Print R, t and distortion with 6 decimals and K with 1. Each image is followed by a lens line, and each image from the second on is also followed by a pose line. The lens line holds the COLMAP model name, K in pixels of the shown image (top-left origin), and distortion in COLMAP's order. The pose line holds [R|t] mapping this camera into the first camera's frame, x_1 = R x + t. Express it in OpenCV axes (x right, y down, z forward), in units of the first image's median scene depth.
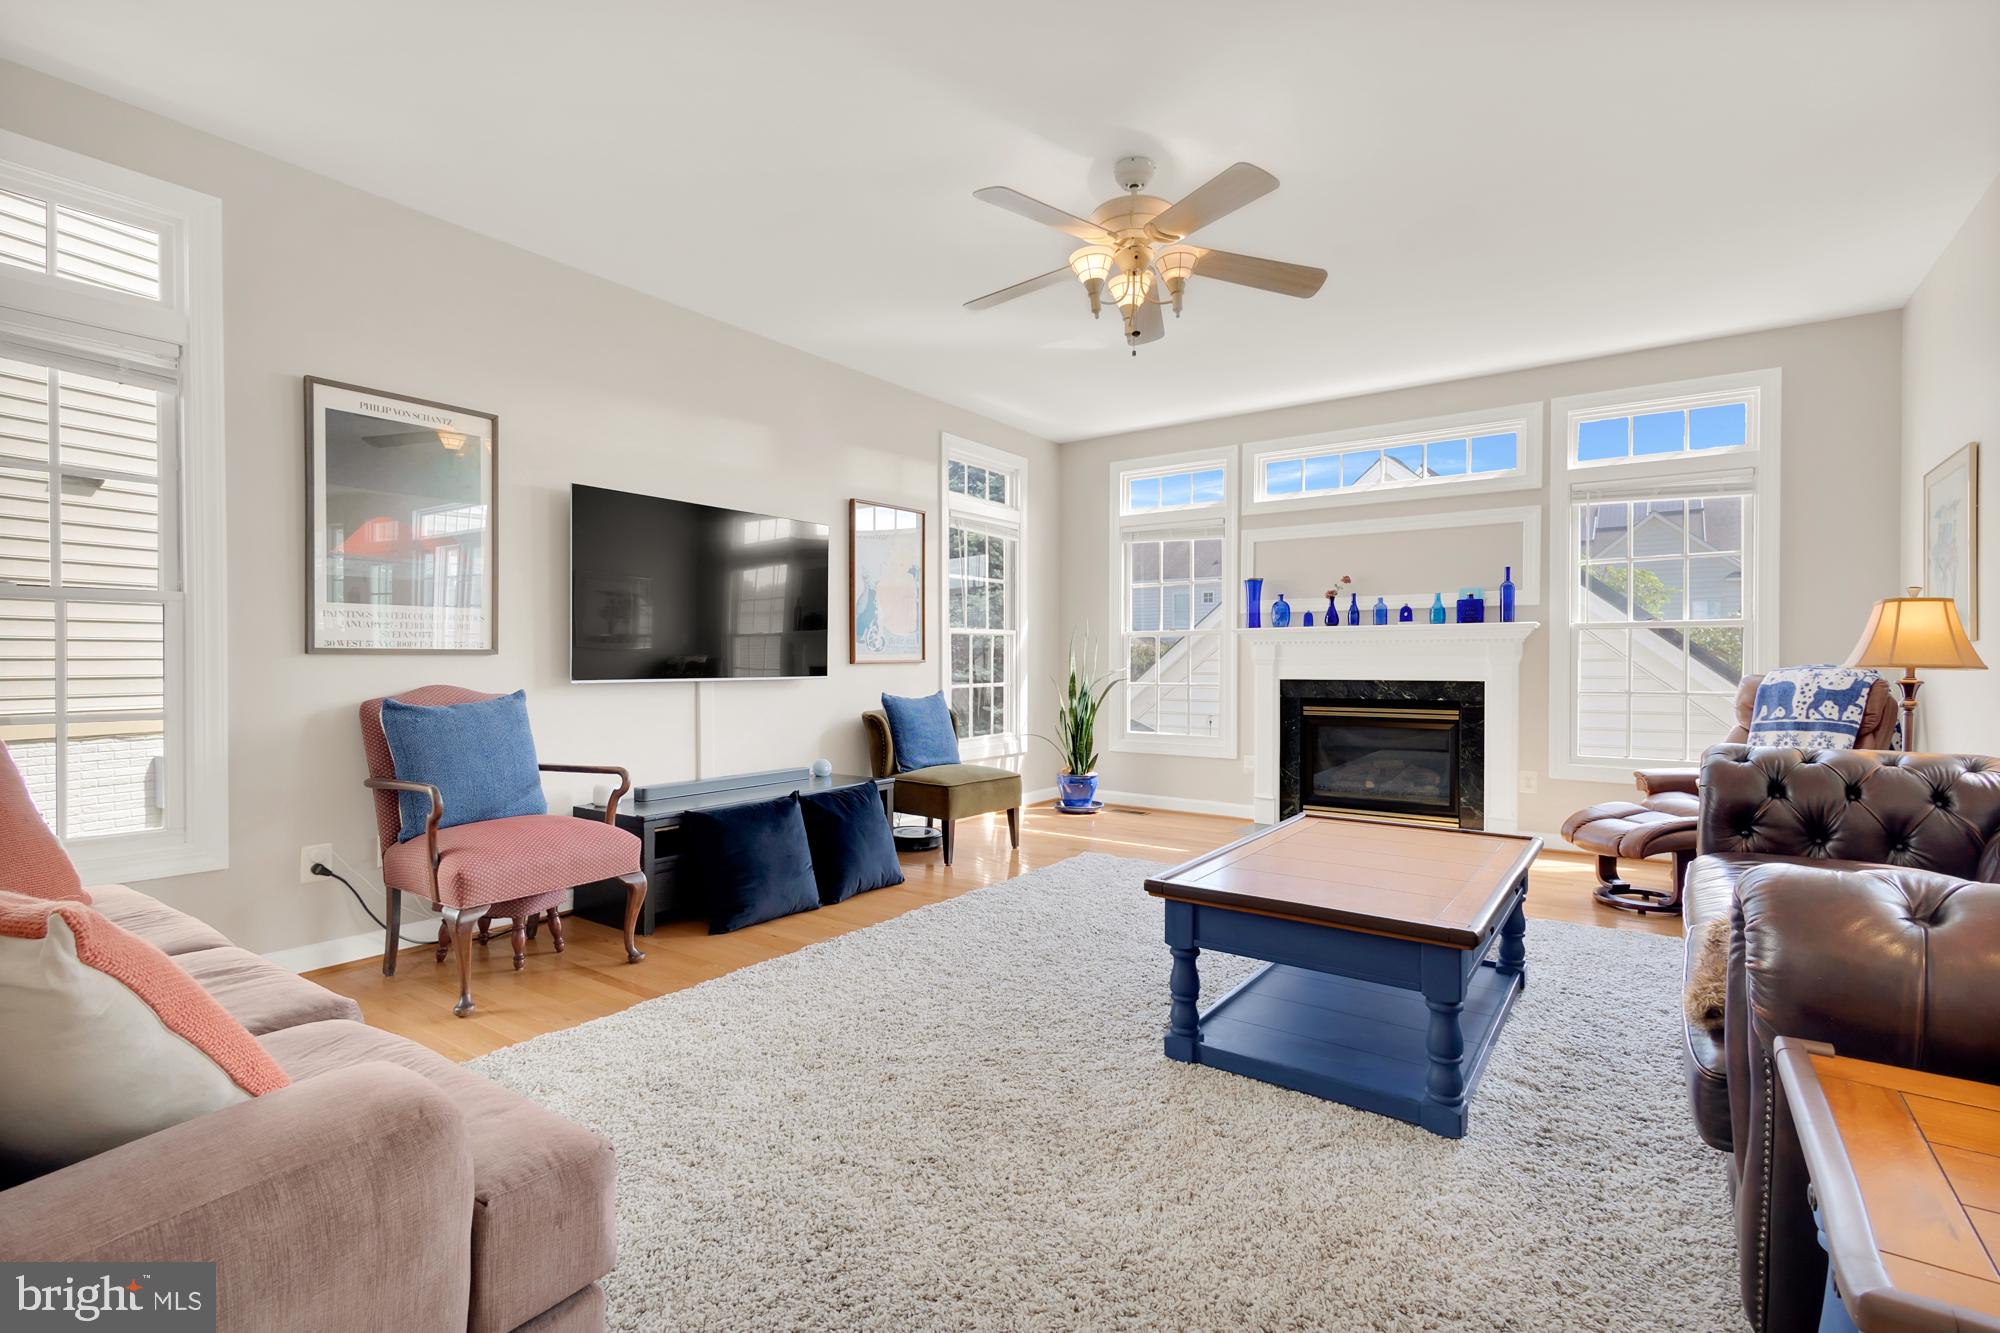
lens RADIAL K [[947.0, 0, 1011.4], [0, 947.0, 675.0], [0, 0, 1]] dist [0.008656, -0.000317]
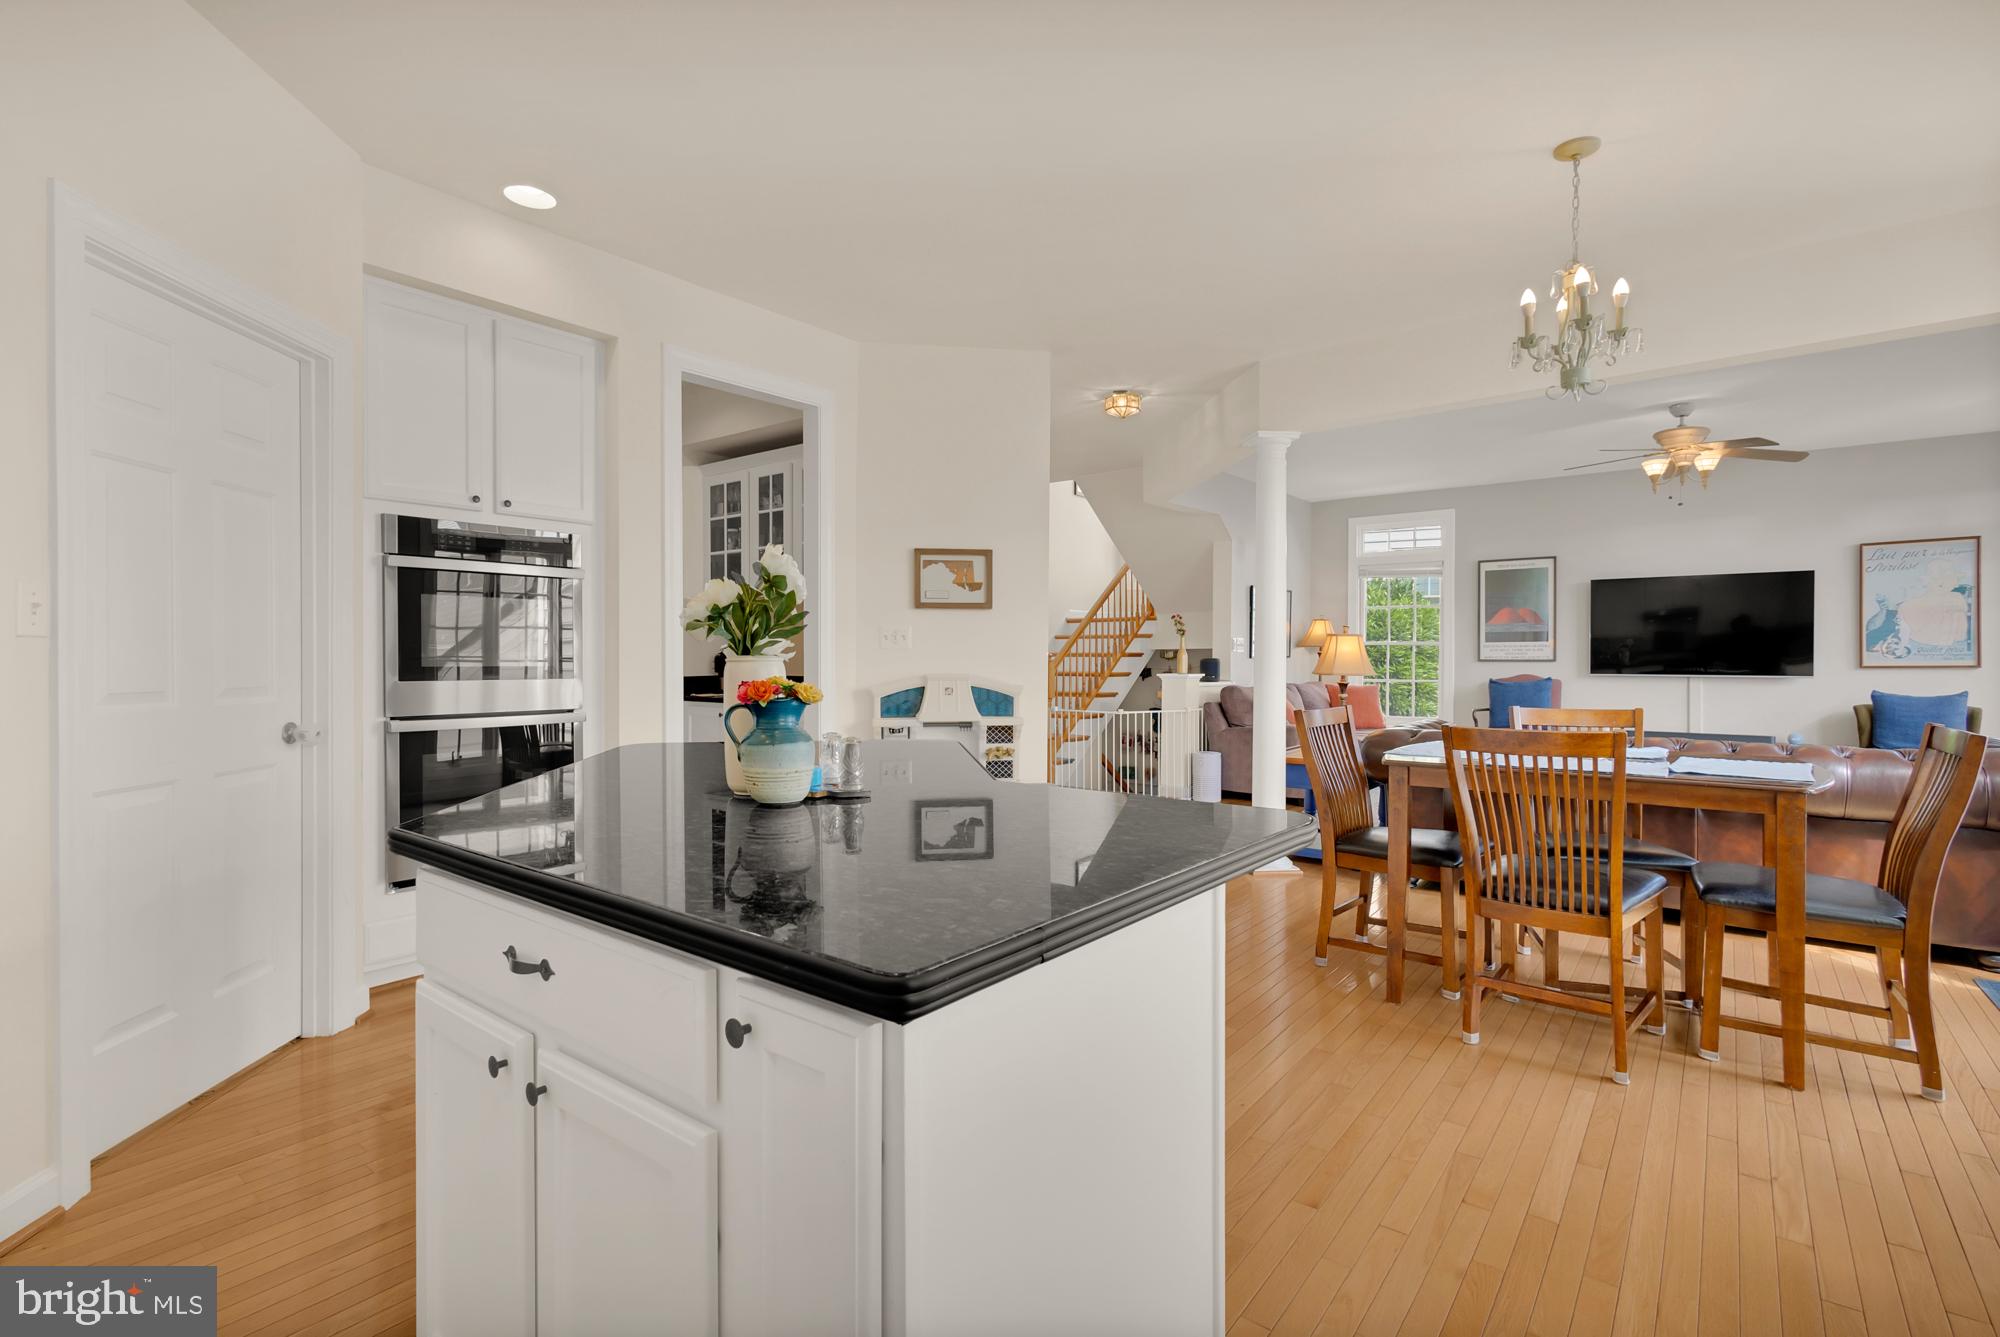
lens RADIAL K [[947.0, 0, 1022.9], [0, 947.0, 664.4], [0, 0, 1]] dist [0.008656, -0.000317]
pose [[-0.023833, 0.007720, -0.999686, 1.115766], [-0.014400, 0.999864, 0.008064, -0.009521], [0.999612, 0.014587, -0.023718, -0.137676]]
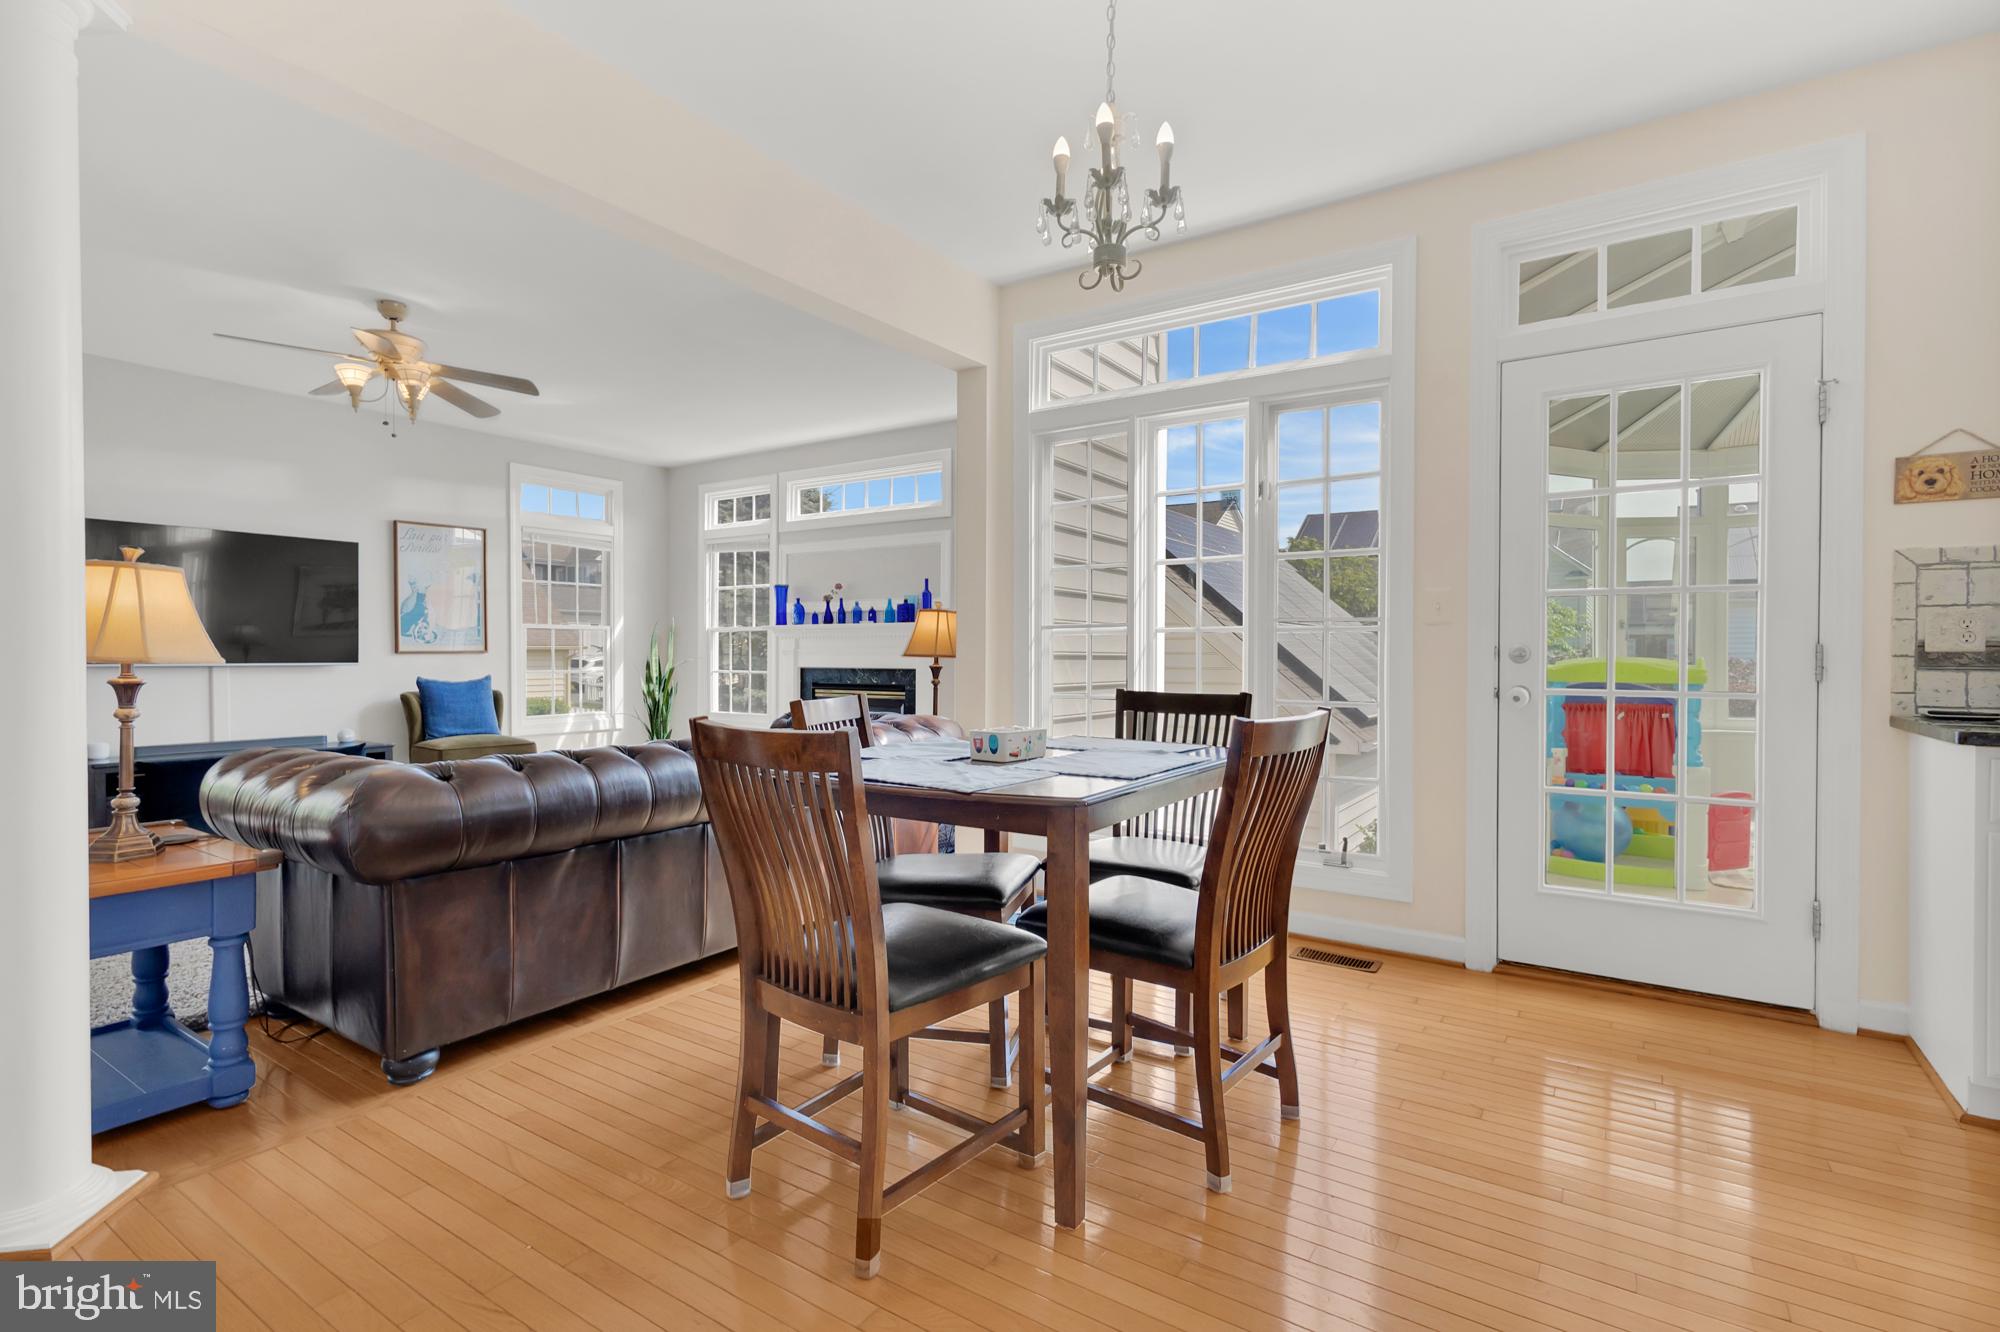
lens RADIAL K [[947.0, 0, 991.1], [0, 947.0, 657.8], [0, 0, 1]] dist [0.008656, -0.000317]
pose [[0.999473, 0.002708, 0.032352, 0.527602], [-0.002398, 0.999951, -0.009613, 0.003853], [-0.032377, 0.009531, 0.999430, -0.246676]]
